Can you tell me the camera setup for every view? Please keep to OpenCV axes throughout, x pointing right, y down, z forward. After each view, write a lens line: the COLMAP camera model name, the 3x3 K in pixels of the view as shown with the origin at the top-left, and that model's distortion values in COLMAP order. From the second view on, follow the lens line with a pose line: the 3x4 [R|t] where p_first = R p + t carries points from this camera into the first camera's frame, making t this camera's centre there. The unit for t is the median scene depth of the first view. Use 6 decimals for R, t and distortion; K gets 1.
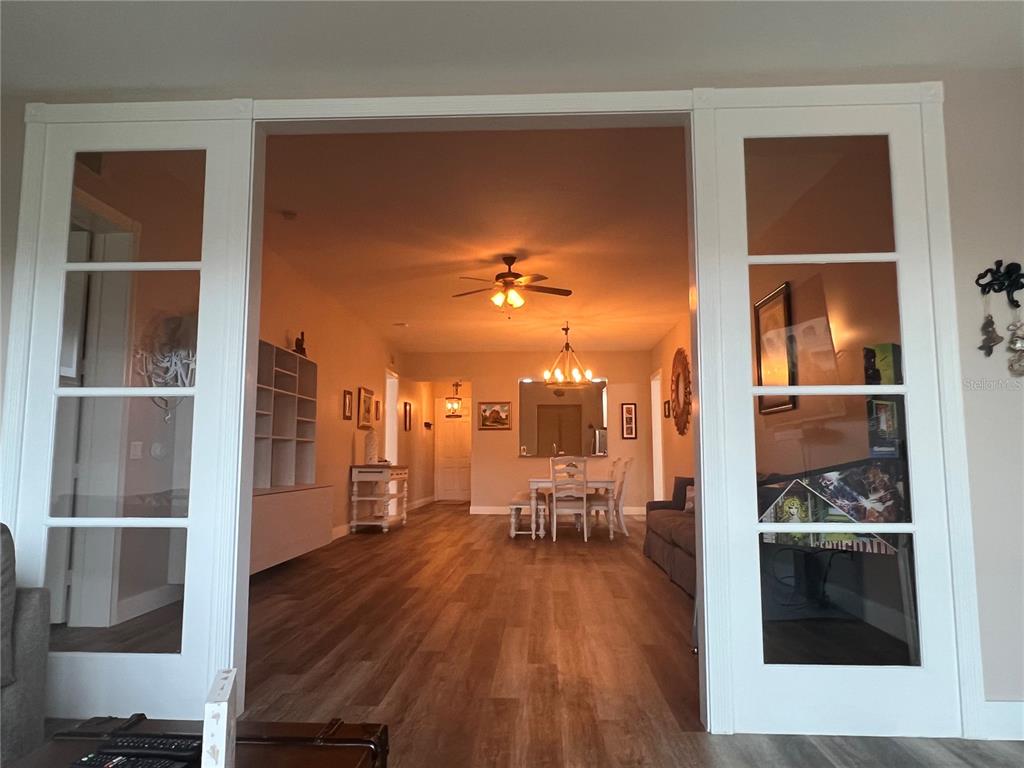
lens RADIAL K [[674.8, 0, 517.7], [0, 674.8, 389.0], [0, 0, 1]] dist [-0.001215, -0.000663]
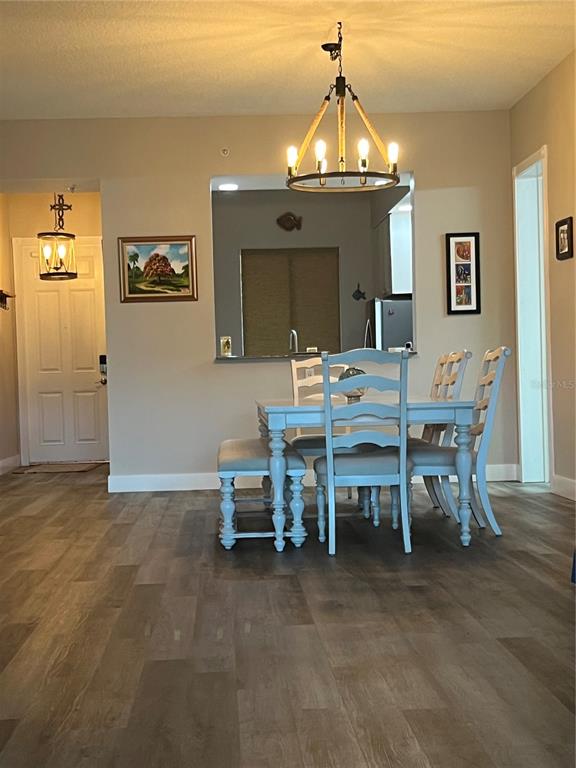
lens RADIAL K [[1333.8, 0, 288.0], [0, 1333.8, 384.0], [0, 0, 1]] dist [0.222707, -0.967256]
pose [[0.996084, -0.028435, 0.083717, -0.027933], [0.019077, 0.993689, 0.110538, 0.022466], [-0.086332, -0.108508, 0.990340, 0.145381]]
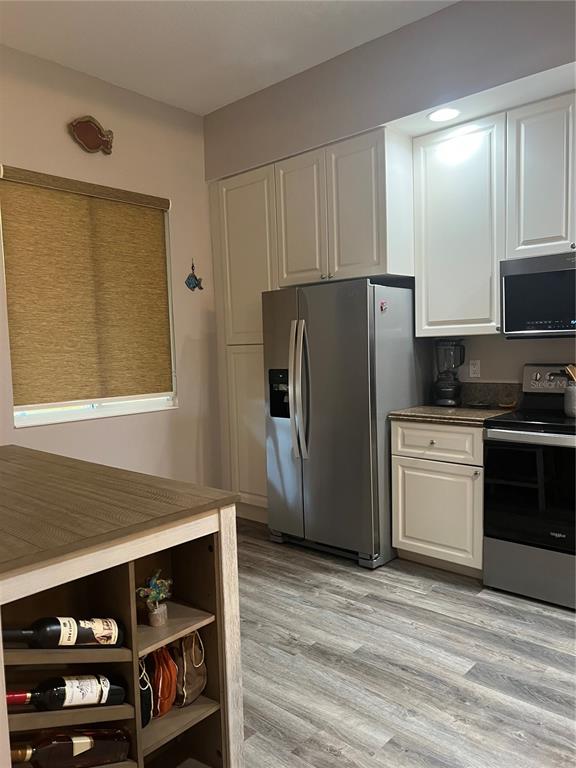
lens RADIAL K [[571.0, 0, 282.3], [0, 571.0, 391.0], [0, 0, 1]] dist [0.025415, -0.007600]
pose [[0.641499, -0.079673, 0.762975, -0.095358], [-0.049636, 0.988197, 0.144925, 0.099385], [-0.765516, -0.130841, 0.629972, 1.234339]]
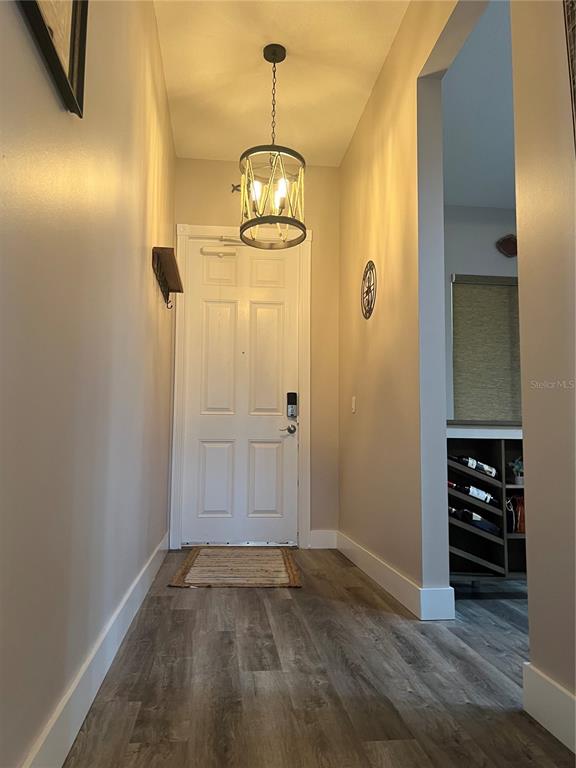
lens RADIAL K [[571.0, 0, 282.3], [0, 571.0, 391.0], [0, 0, 1]] dist [0.025415, -0.007600]
pose [[0.989756, 0.027383, 0.140122, -0.163271], [-0.028236, 0.999593, 0.004105, 0.135504], [-0.139952, -0.008019, 0.990126, 1.084275]]
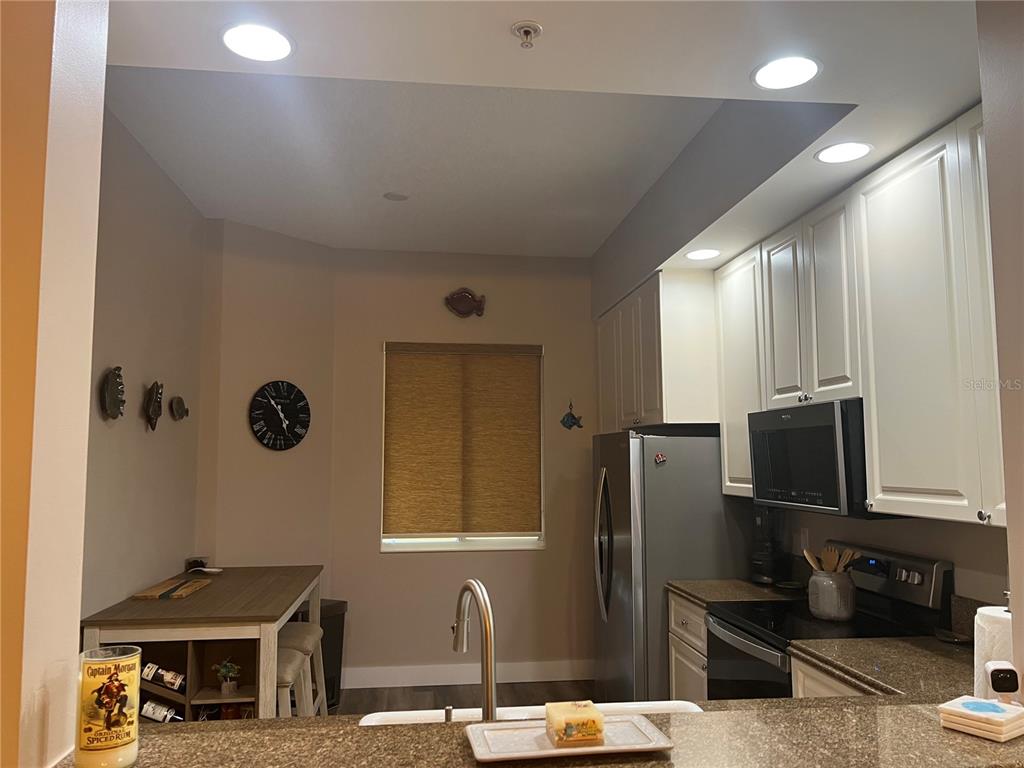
lens RADIAL K [[761.3, 0, 512.0], [0, 761.3, 384.0], [0, 0, 1]] dist [0.025415, -0.007600]
pose [[0.987991, 0.012530, 0.154004, 0.048605], [-0.013612, 0.999890, 0.005973, 0.058765], [-0.153912, -0.007997, 0.988052, 1.039126]]
